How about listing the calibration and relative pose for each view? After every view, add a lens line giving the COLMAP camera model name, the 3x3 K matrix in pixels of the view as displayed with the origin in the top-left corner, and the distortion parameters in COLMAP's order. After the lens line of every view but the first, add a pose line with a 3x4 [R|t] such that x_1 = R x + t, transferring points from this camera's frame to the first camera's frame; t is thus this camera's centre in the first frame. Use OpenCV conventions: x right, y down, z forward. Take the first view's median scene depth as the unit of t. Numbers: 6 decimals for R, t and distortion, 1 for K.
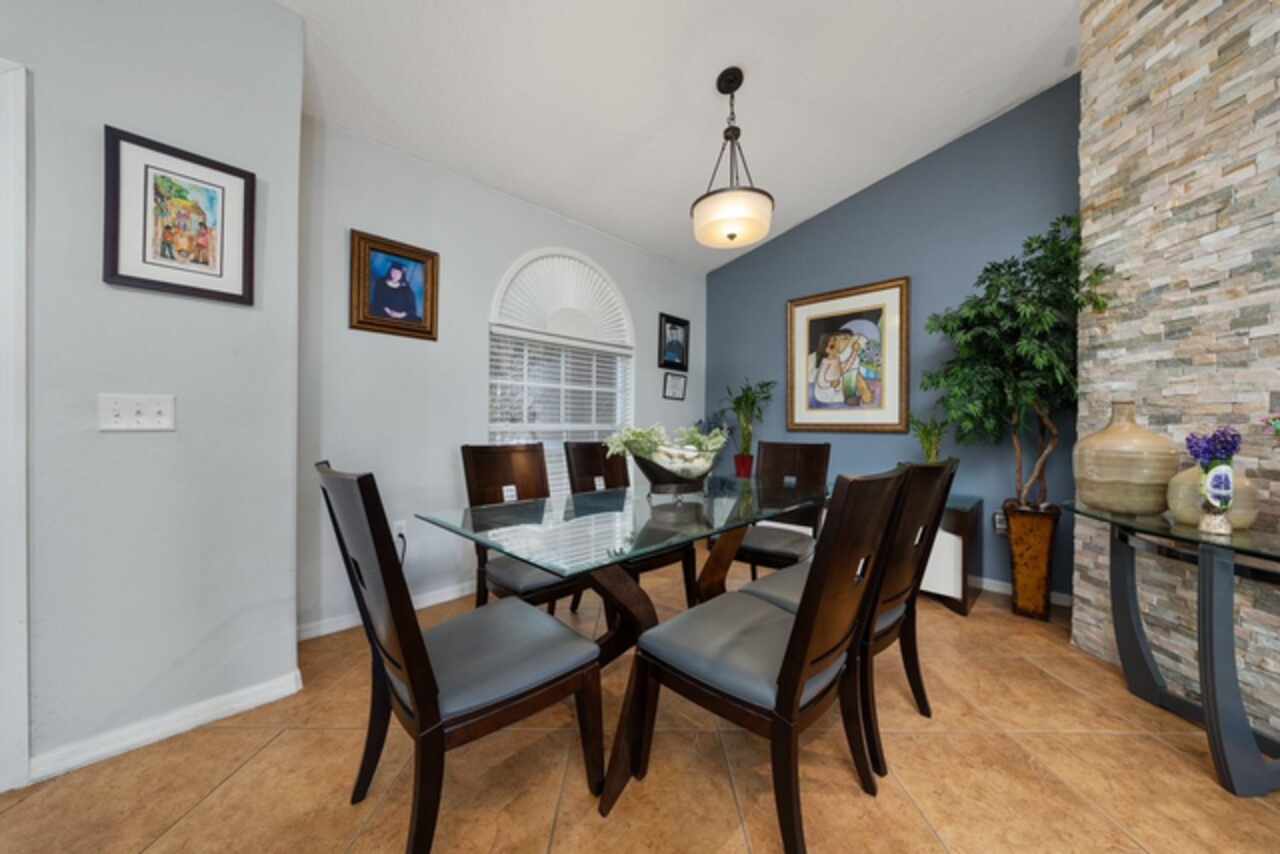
lens RADIAL K [[440.8, 0, 635.8], [0, 440.8, 428.4], [0, 0, 1]] dist [-0.000633, 0.000025]
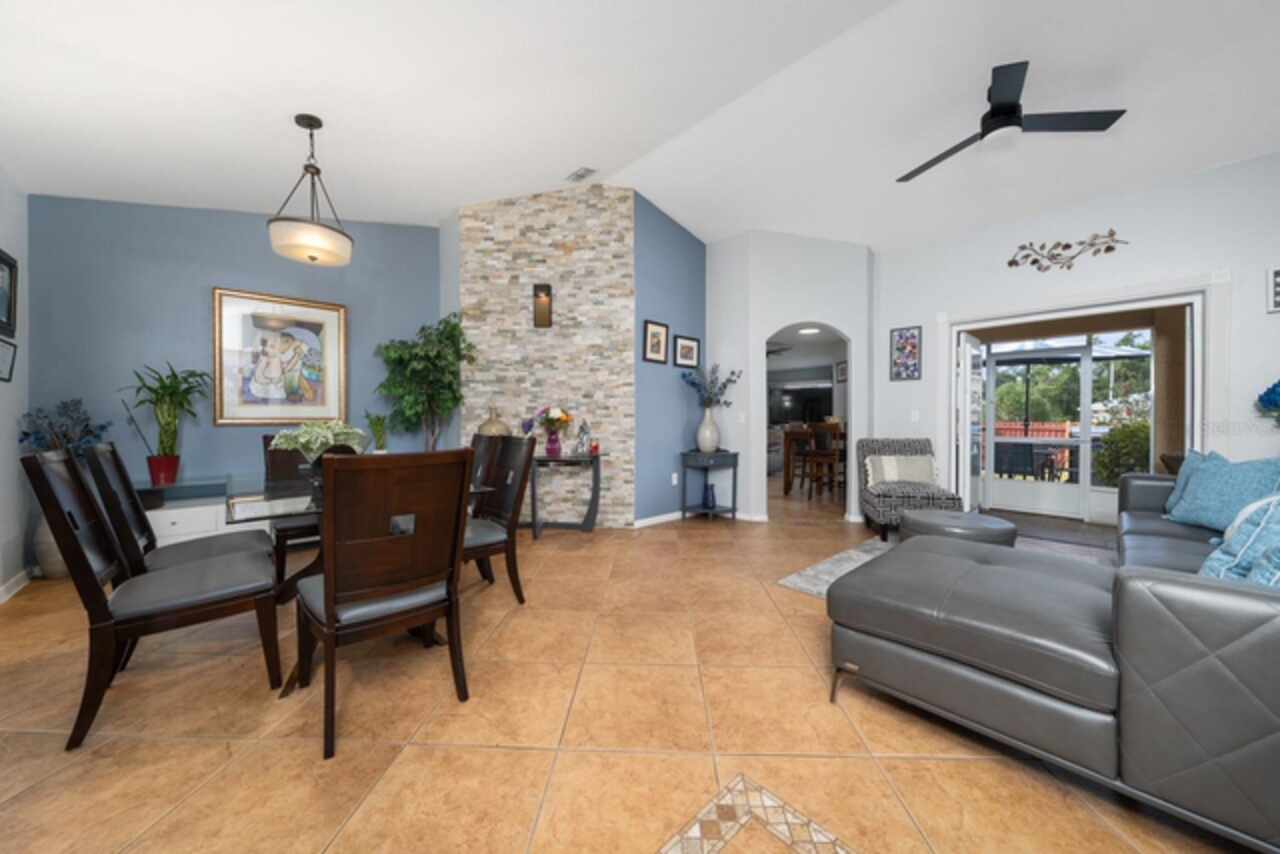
lens RADIAL K [[440.8, 0, 639.2], [0, 440.8, 421.7], [0, 0, 1]] dist [-0.000633, 0.000025]
pose [[0.039385, -0.012106, 0.999151, -0.899586], [0.009091, 0.999890, 0.011756, -0.007815], [-0.999183, 0.008620, 0.039491, 0.092323]]
